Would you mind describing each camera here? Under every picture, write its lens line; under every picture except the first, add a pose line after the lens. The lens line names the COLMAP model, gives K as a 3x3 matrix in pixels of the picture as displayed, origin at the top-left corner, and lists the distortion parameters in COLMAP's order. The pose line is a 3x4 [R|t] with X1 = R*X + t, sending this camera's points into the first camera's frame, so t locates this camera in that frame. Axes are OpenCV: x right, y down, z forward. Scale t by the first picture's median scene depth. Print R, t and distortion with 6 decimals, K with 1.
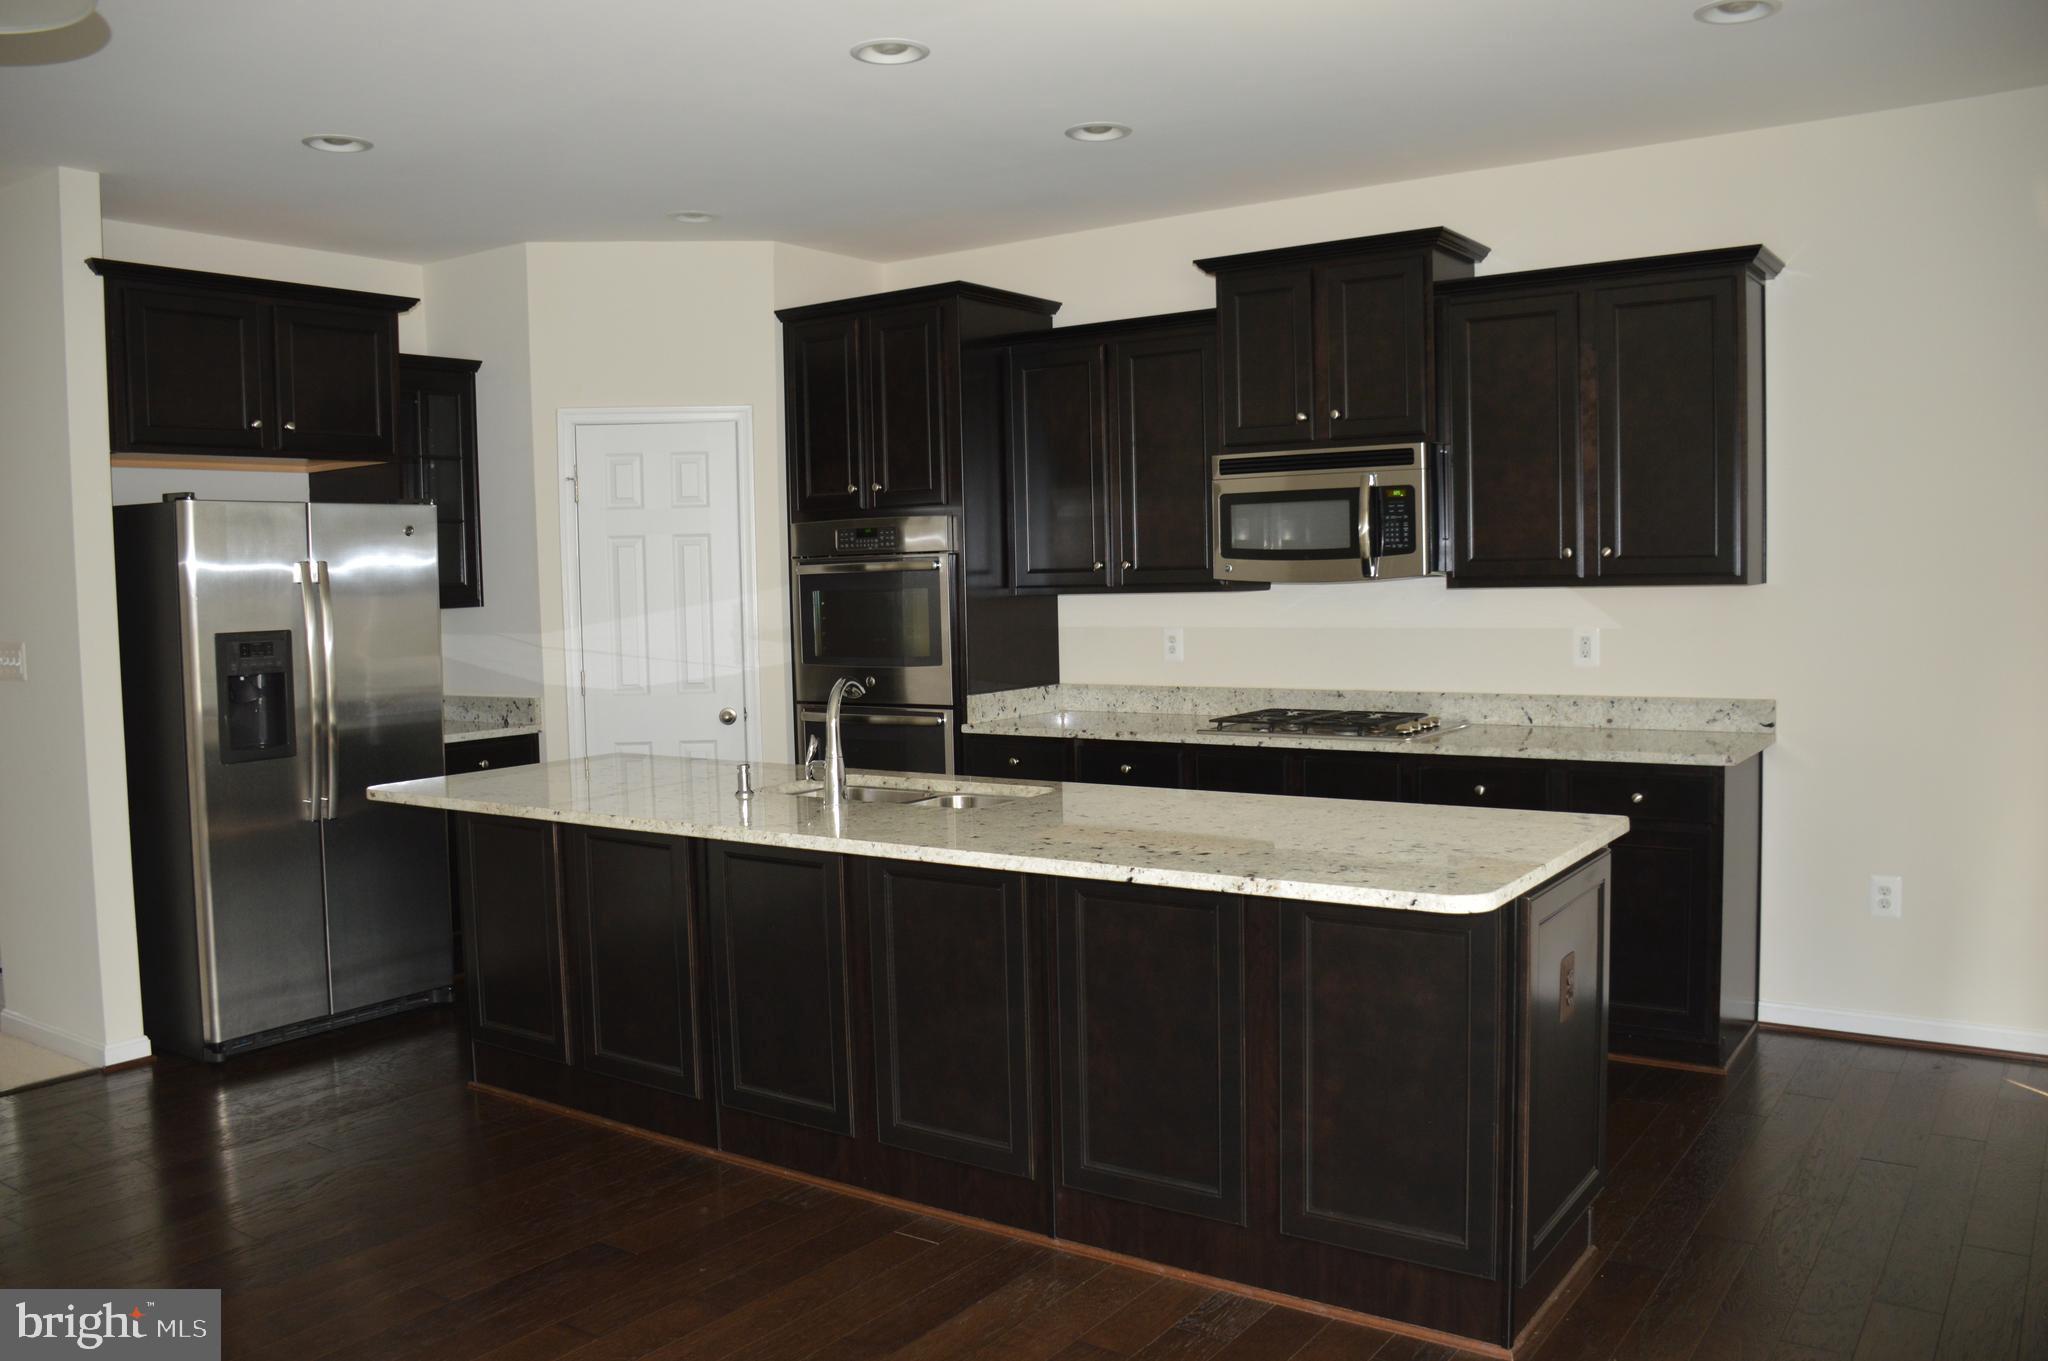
lens RADIAL K [[1616.6, 0, 1024.0], [0, 1616.6, 680.5], [0, 0, 1]] dist [-0.121640, 0.000555]
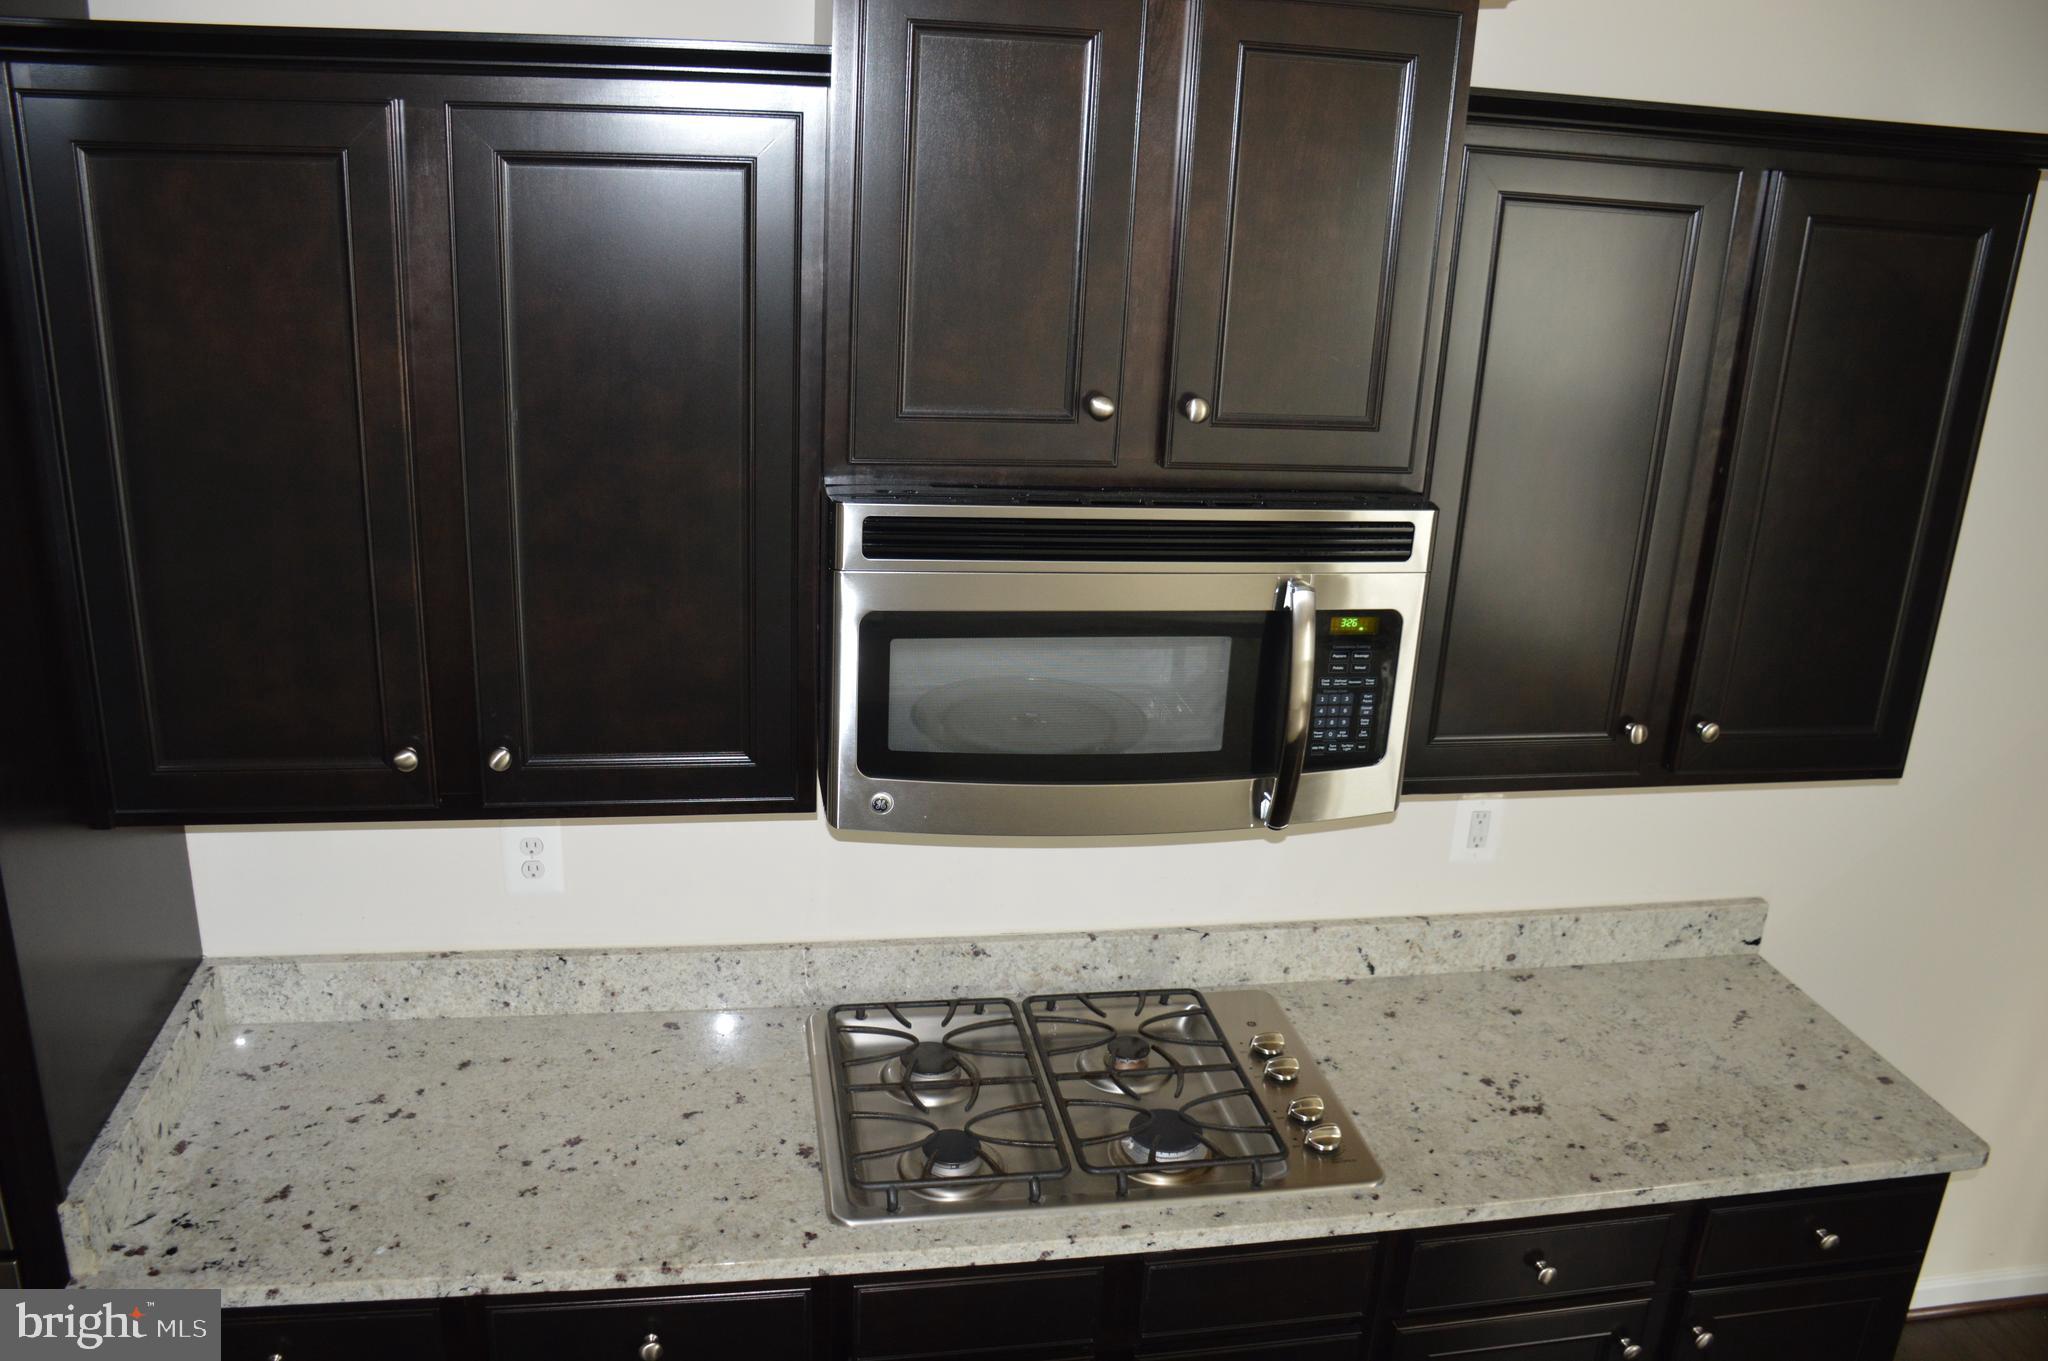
lens RADIAL K [[1616.6, 0, 1024.0], [0, 1616.6, 680.5], [0, 0, 1]] dist [-0.121640, 0.000555]
pose [[0.699636, -0.173911, 0.693011, -0.109422], [-0.022272, 0.964146, 0.264437, -0.206460], [-0.714152, -0.200444, 0.670678, 0.772589]]
